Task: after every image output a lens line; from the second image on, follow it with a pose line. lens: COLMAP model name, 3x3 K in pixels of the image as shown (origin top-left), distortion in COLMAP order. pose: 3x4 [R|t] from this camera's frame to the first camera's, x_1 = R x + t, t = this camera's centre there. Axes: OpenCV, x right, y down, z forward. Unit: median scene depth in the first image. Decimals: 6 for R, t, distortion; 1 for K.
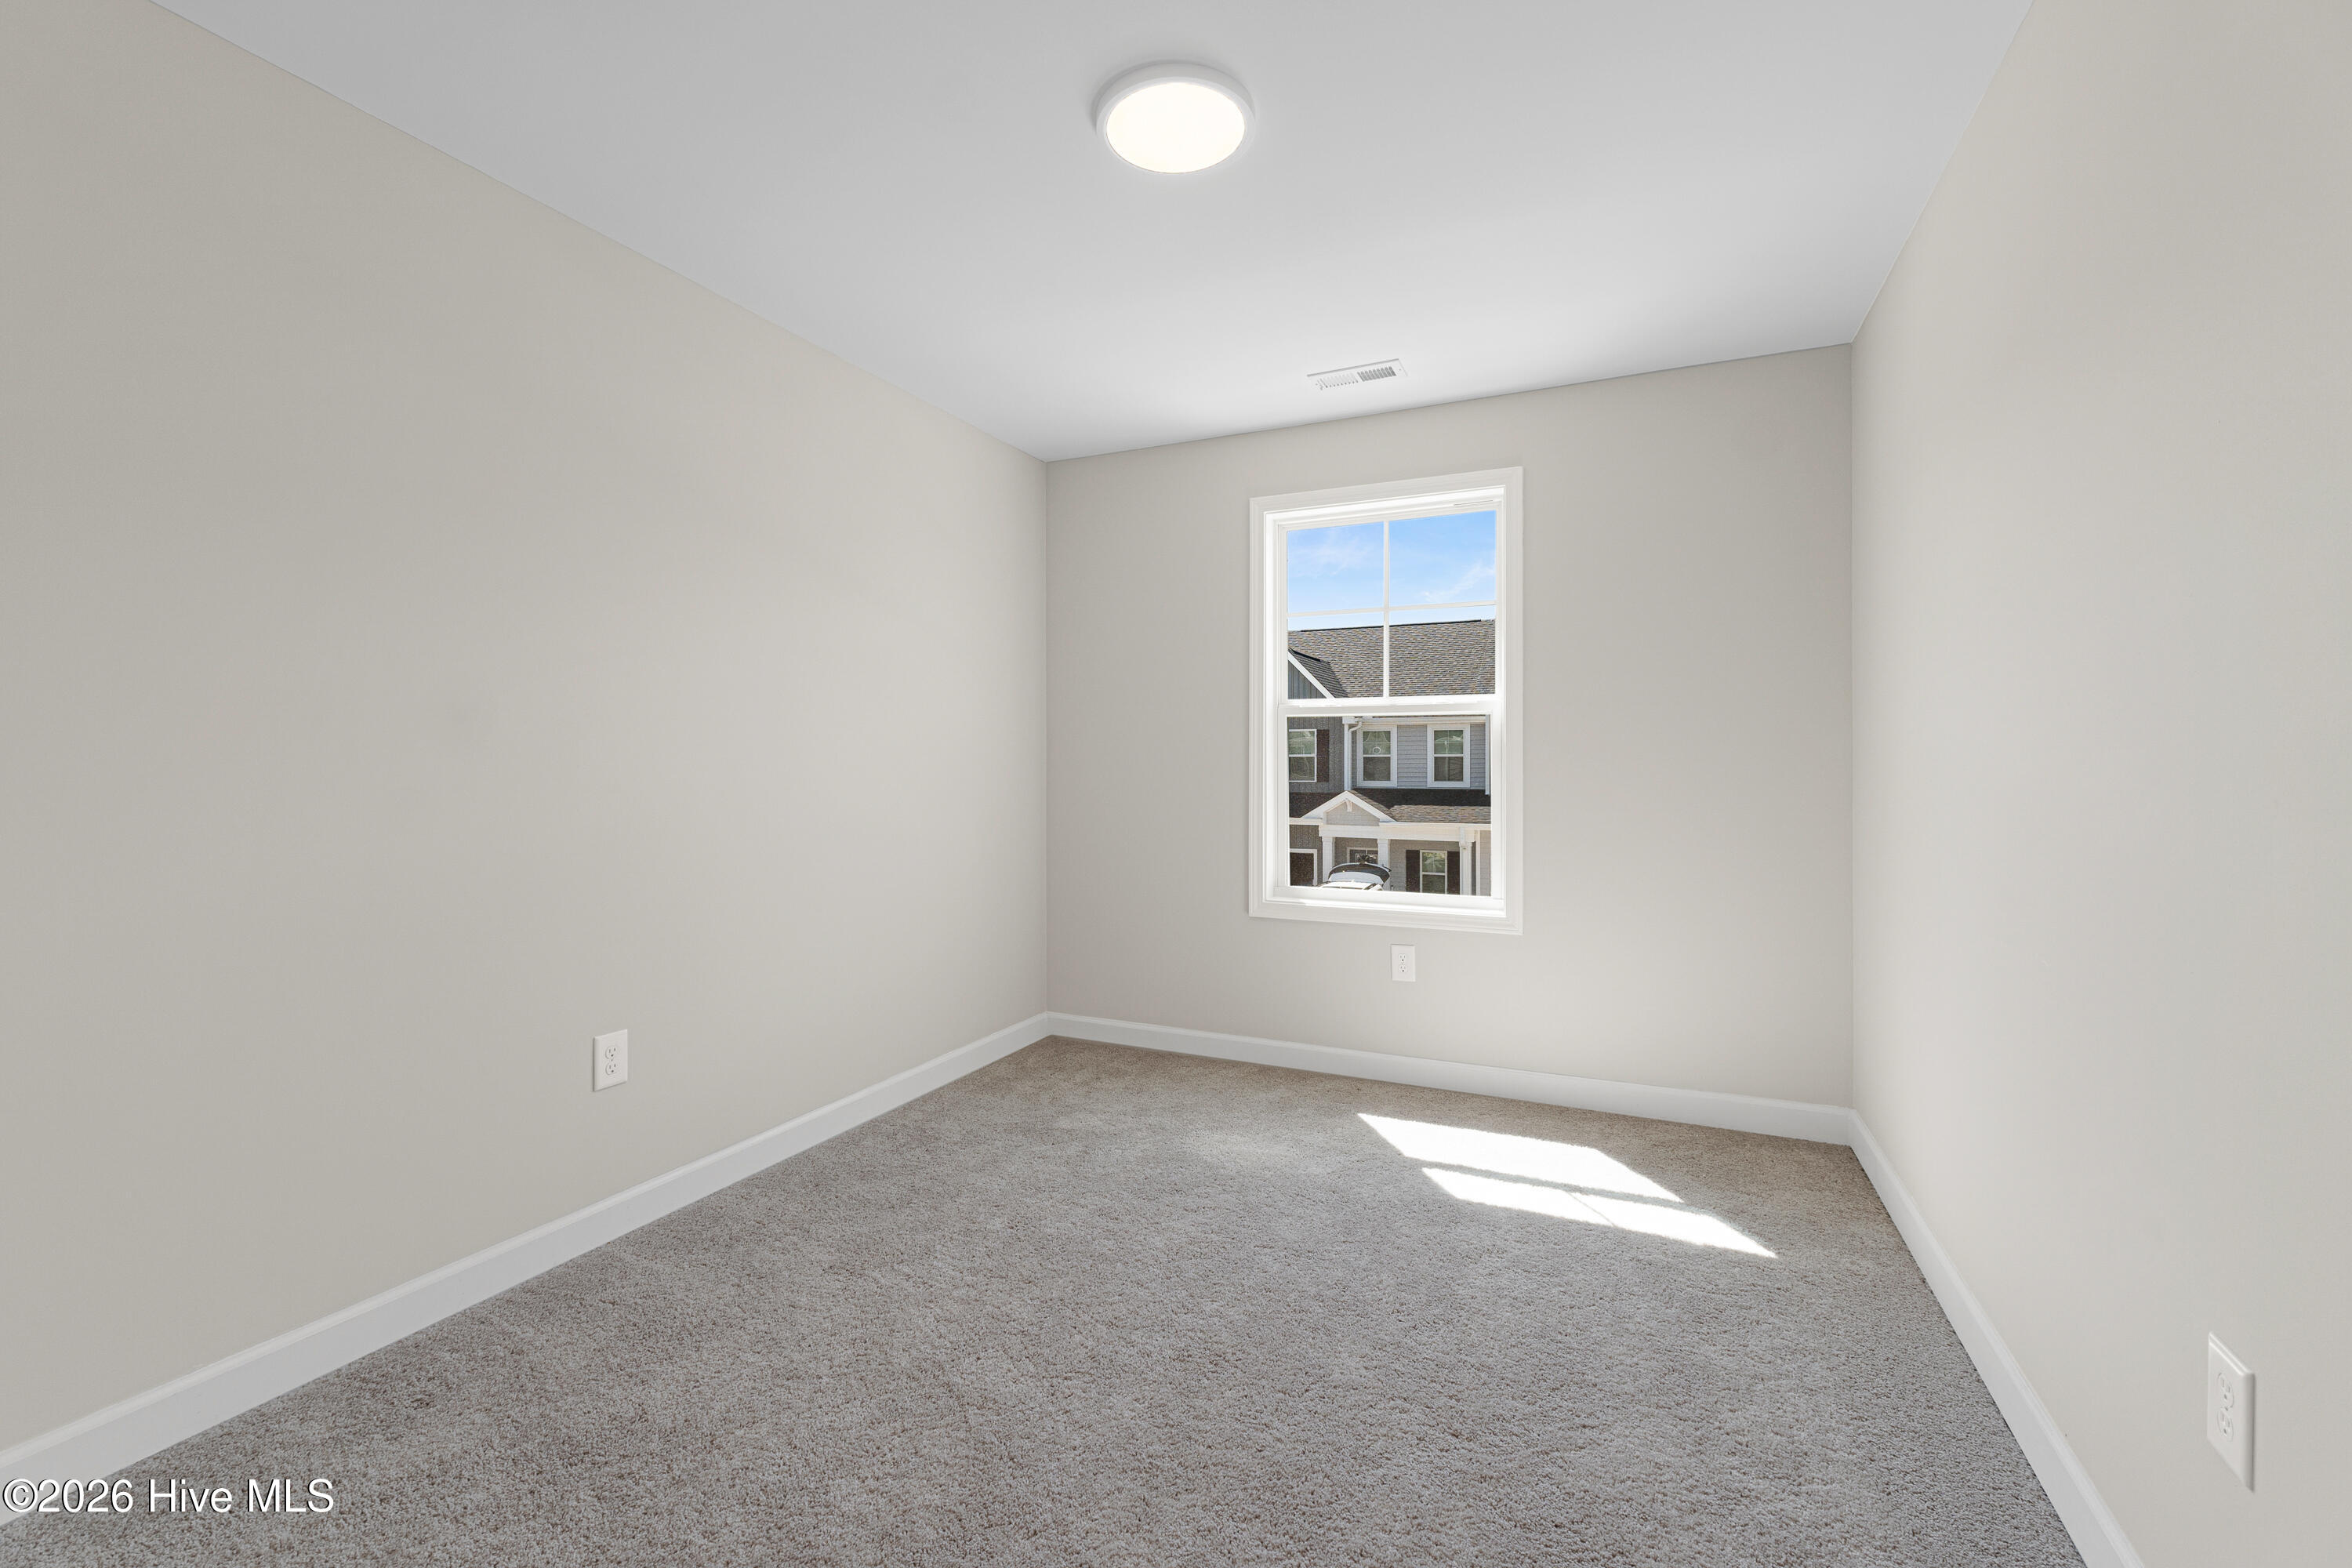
lens RADIAL K [[1017.2, 0, 1175.7], [0, 1017.2, 772.6], [0, 0, 1]] dist [0.001257, -0.000059]
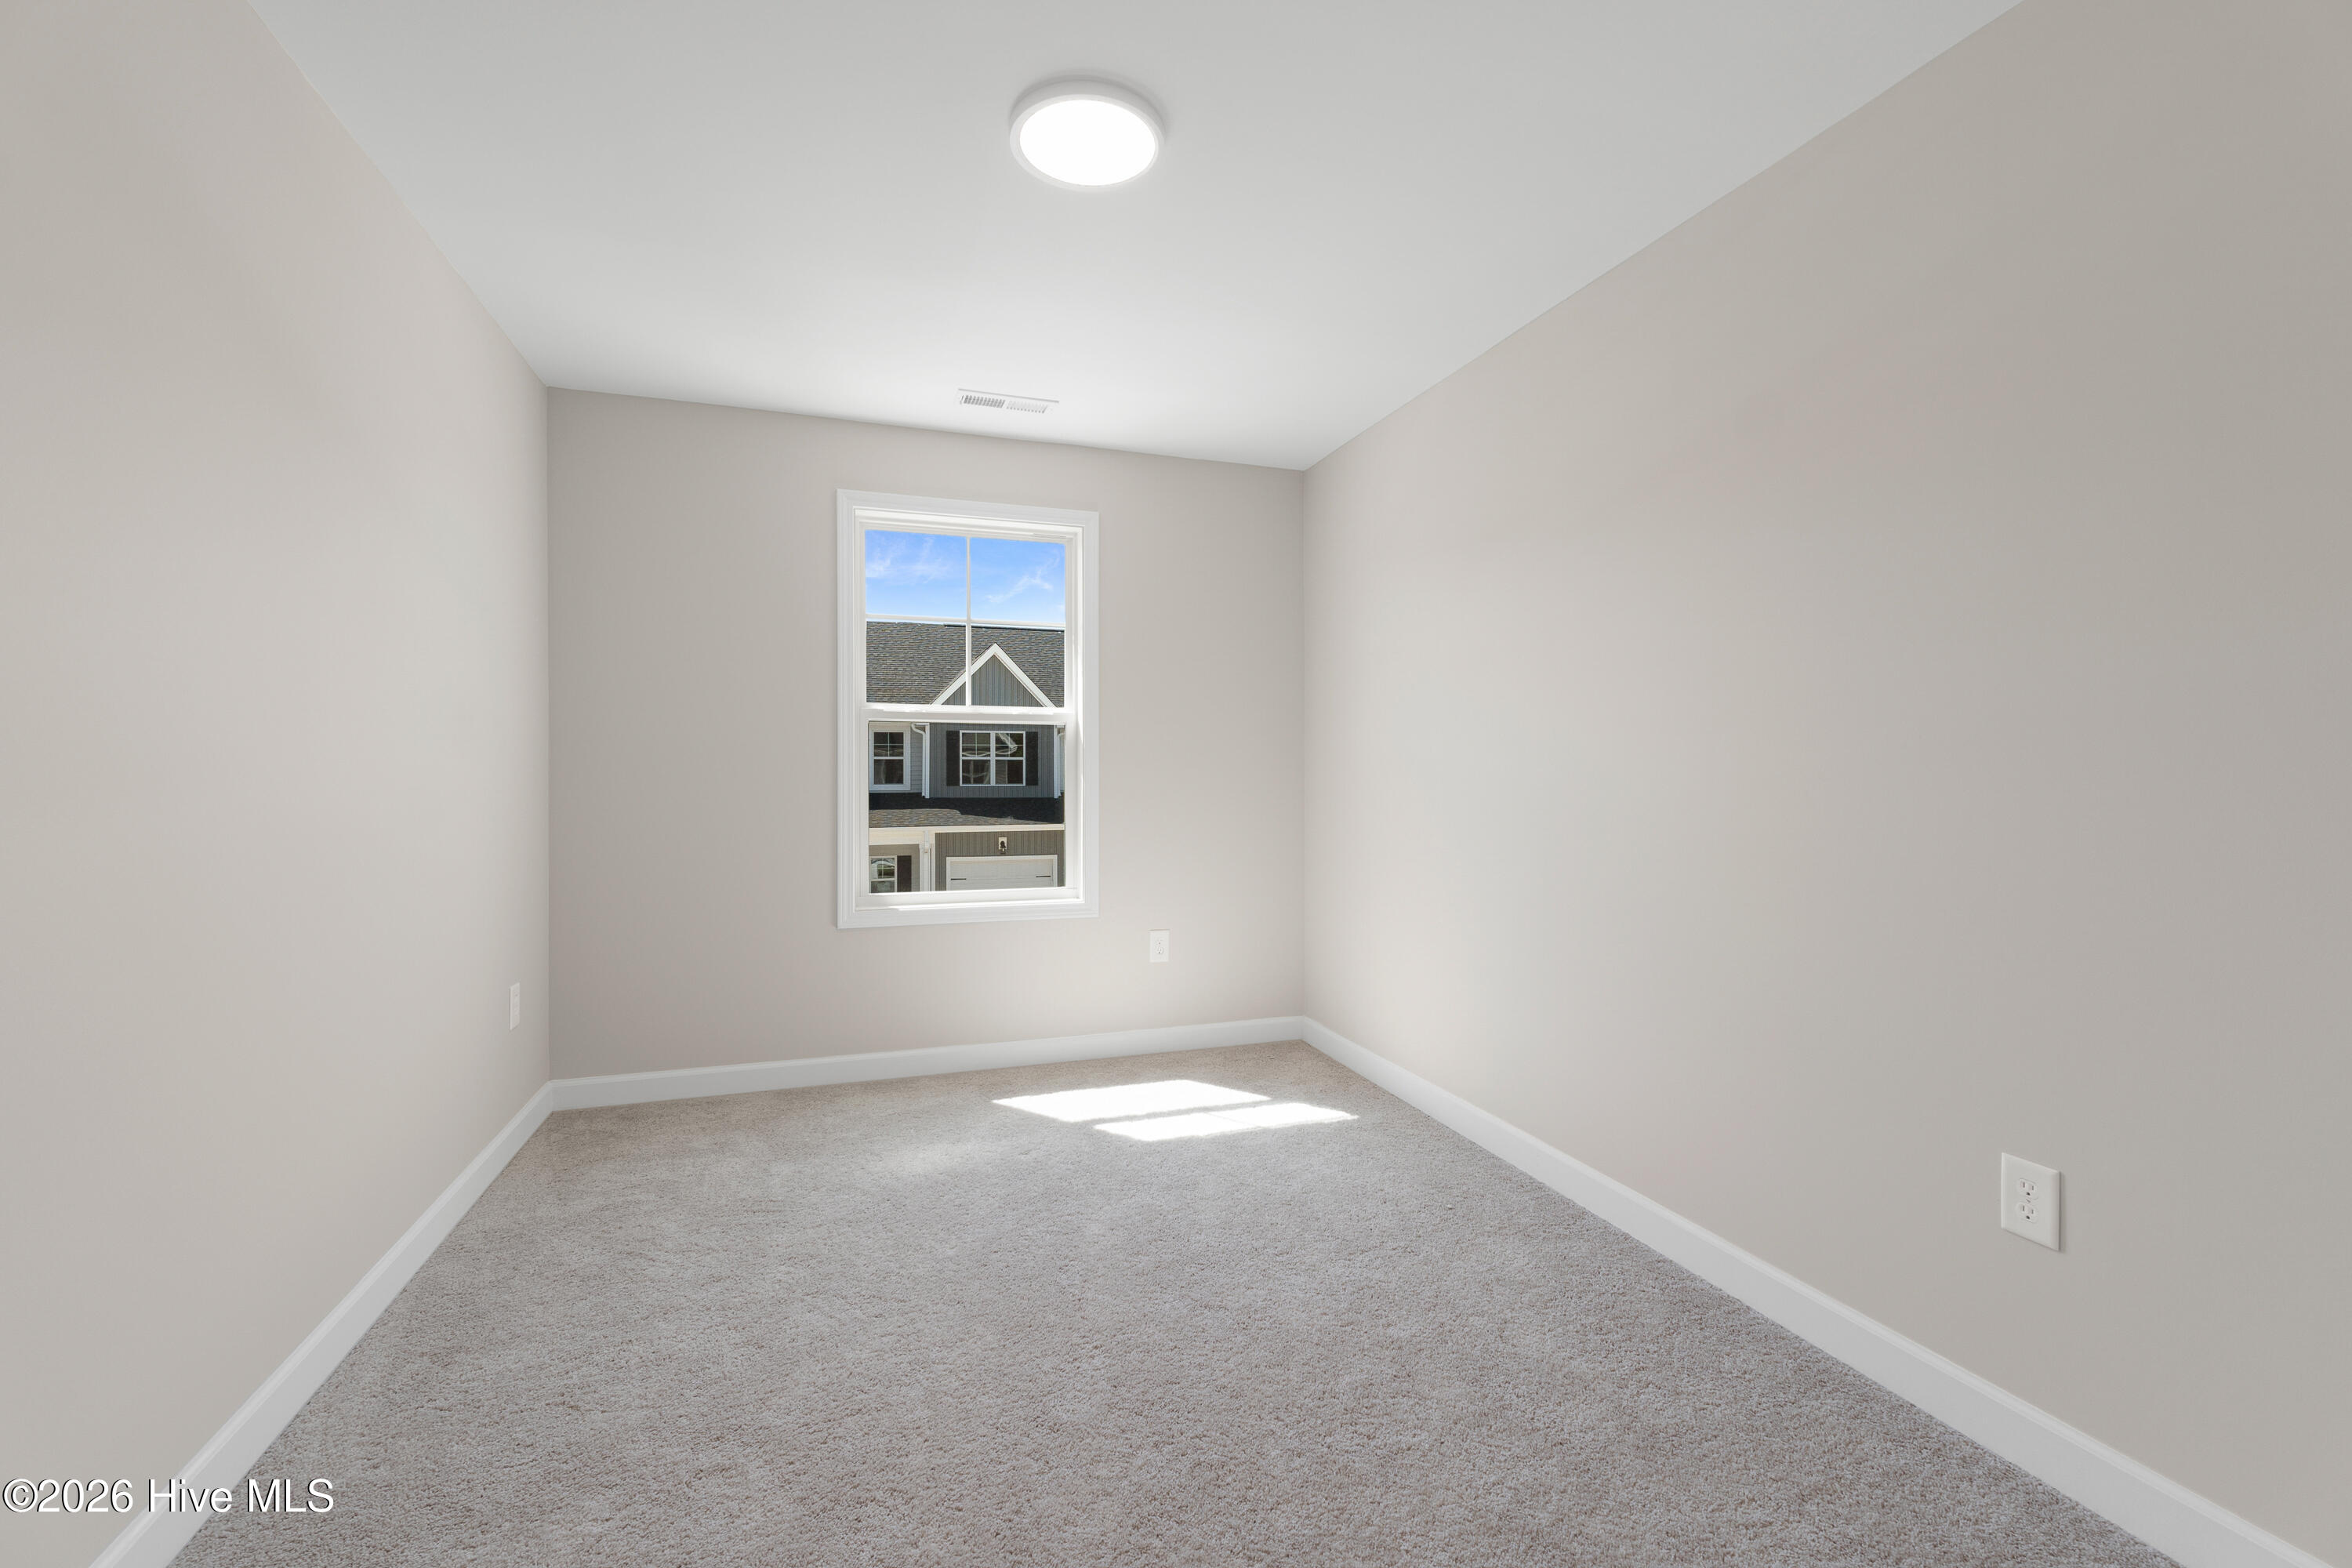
lens RADIAL K [[1000.0, 0, 1195.5], [0, 1000.0, 788.8], [0, 0, 1]] dist [0.008384, -0.000029]
pose [[0.712806, -0.010513, 0.701282, -0.381316], [0.005094, 0.999939, 0.009812, 0.003051], [-0.701342, -0.003422, 0.712816, 0.109996]]
